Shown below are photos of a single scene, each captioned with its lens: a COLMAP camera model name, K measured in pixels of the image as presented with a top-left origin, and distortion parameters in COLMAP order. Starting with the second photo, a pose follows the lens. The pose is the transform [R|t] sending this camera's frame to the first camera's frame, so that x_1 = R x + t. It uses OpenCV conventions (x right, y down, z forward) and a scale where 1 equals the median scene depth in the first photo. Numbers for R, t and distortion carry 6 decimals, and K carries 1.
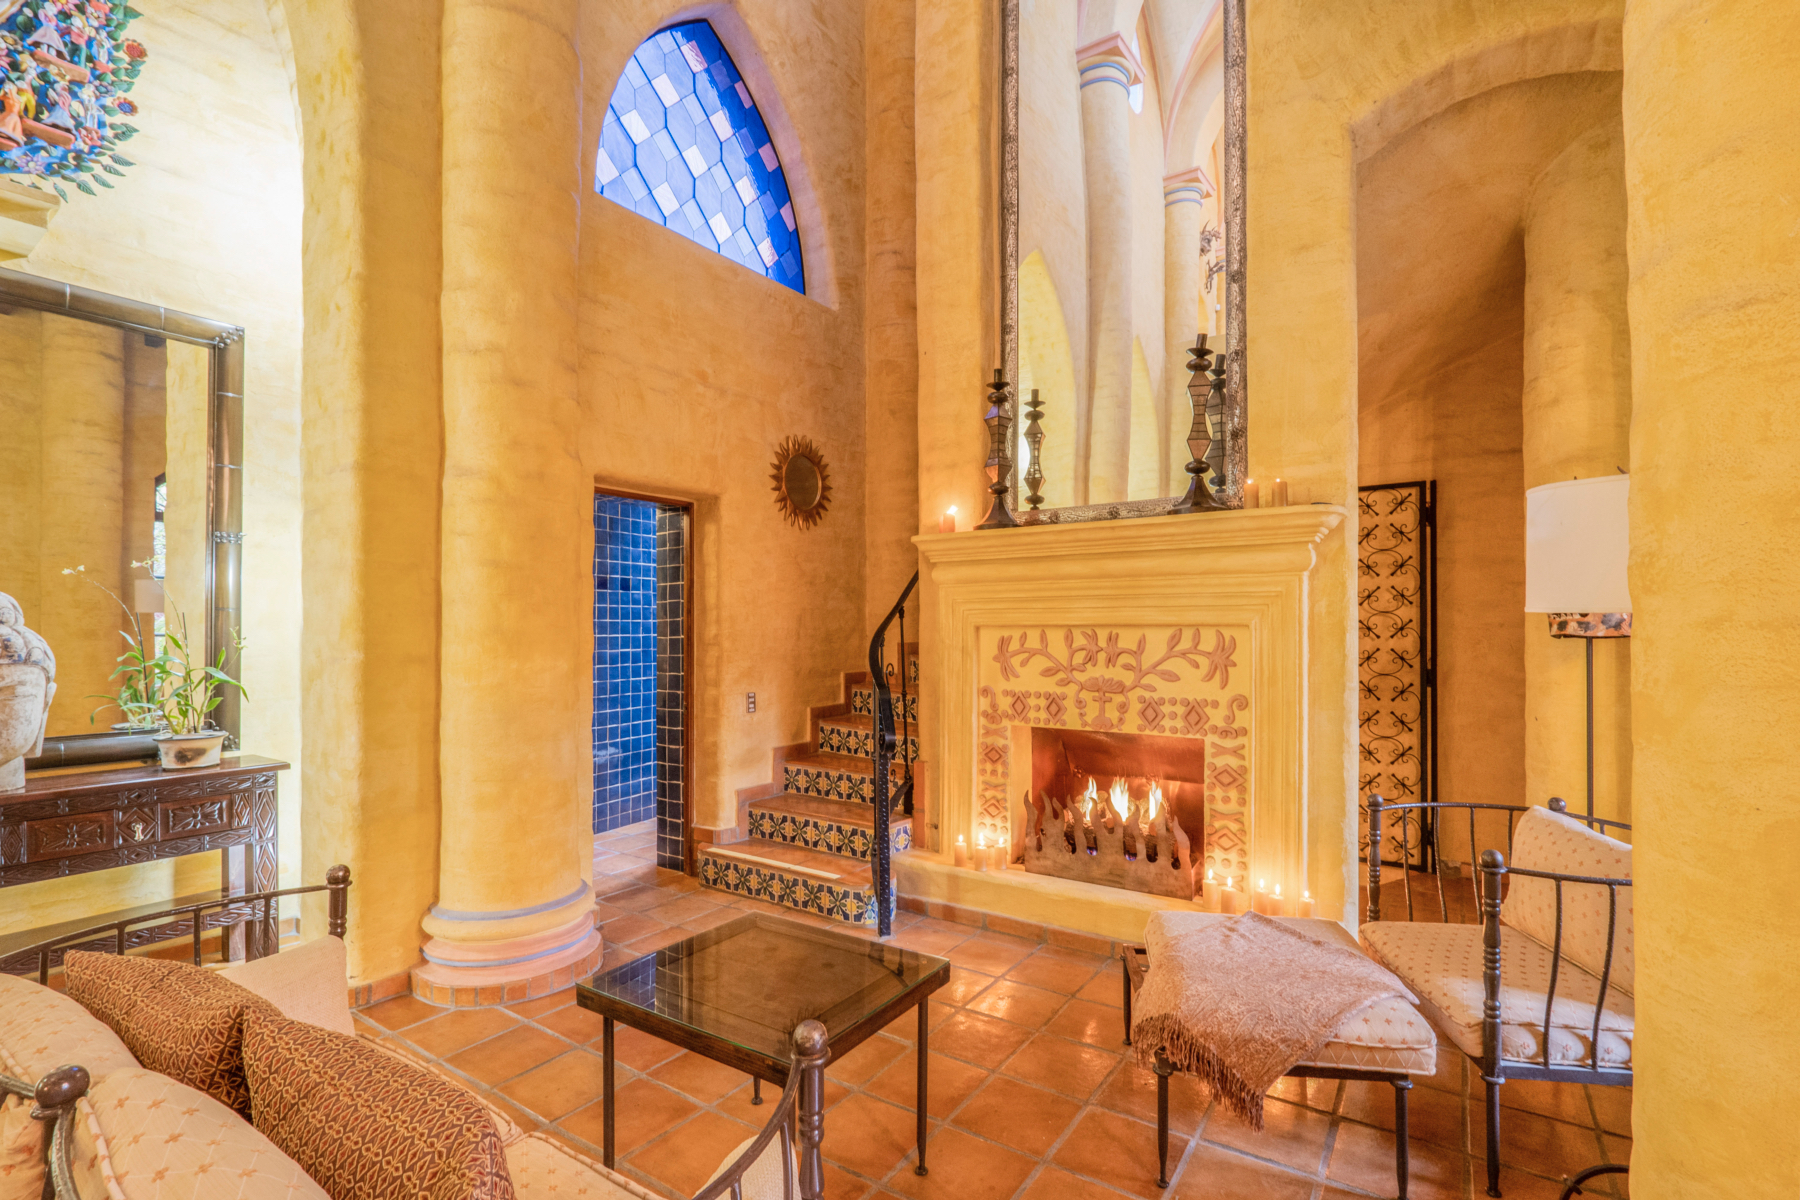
lens RADIAL K [[830.5, 0, 899.3], [0, 830.5, 596.9], [0, 0, 1]] dist [-0.008242, 0.001278]
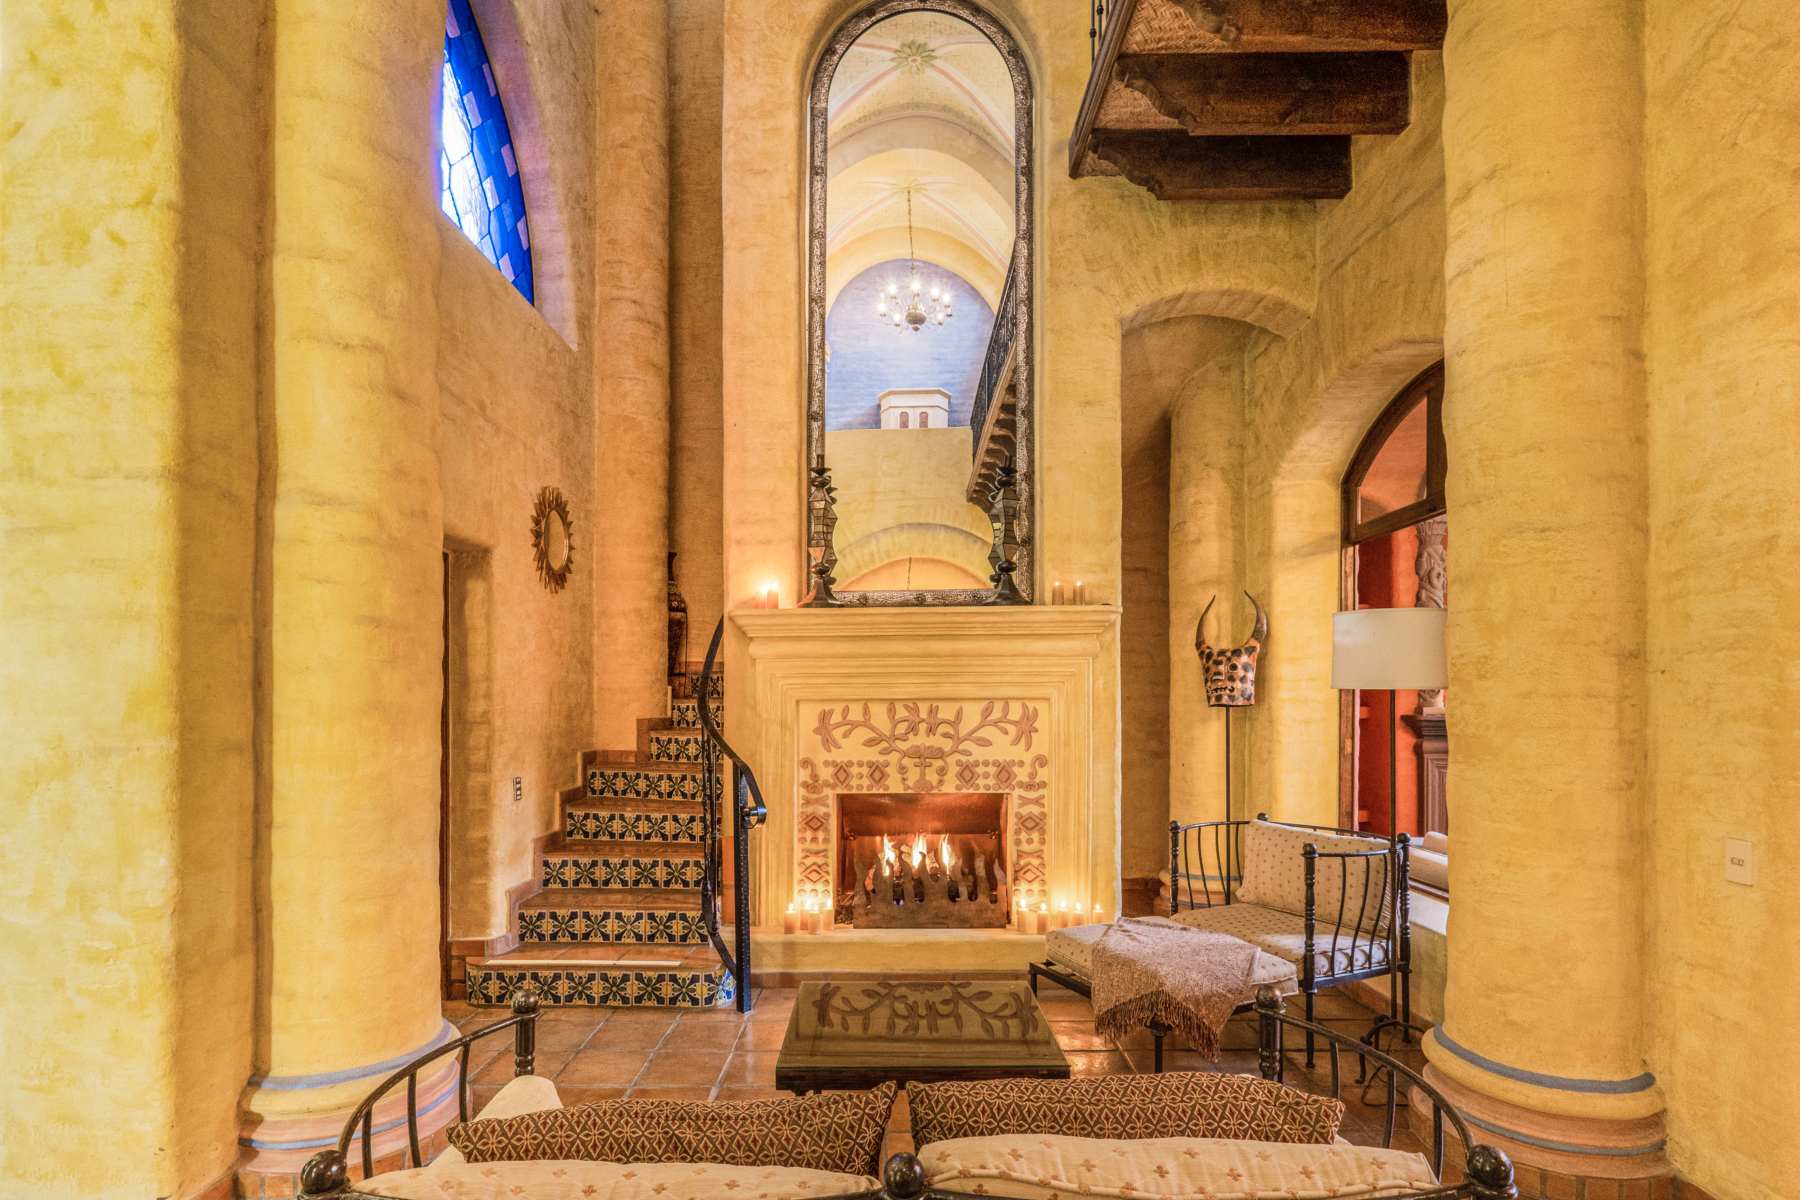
lens RADIAL K [[849.8, 0, 901.6], [0, 849.8, 674.4], [0, 0, 1]] dist [-0.008817, 0.000269]
pose [[0.841457, 0.013398, 0.540158, -0.393915], [-0.015192, 0.999884, -0.001136, 0.002489], [-0.540111, -0.007250, 0.841563, 0.042848]]
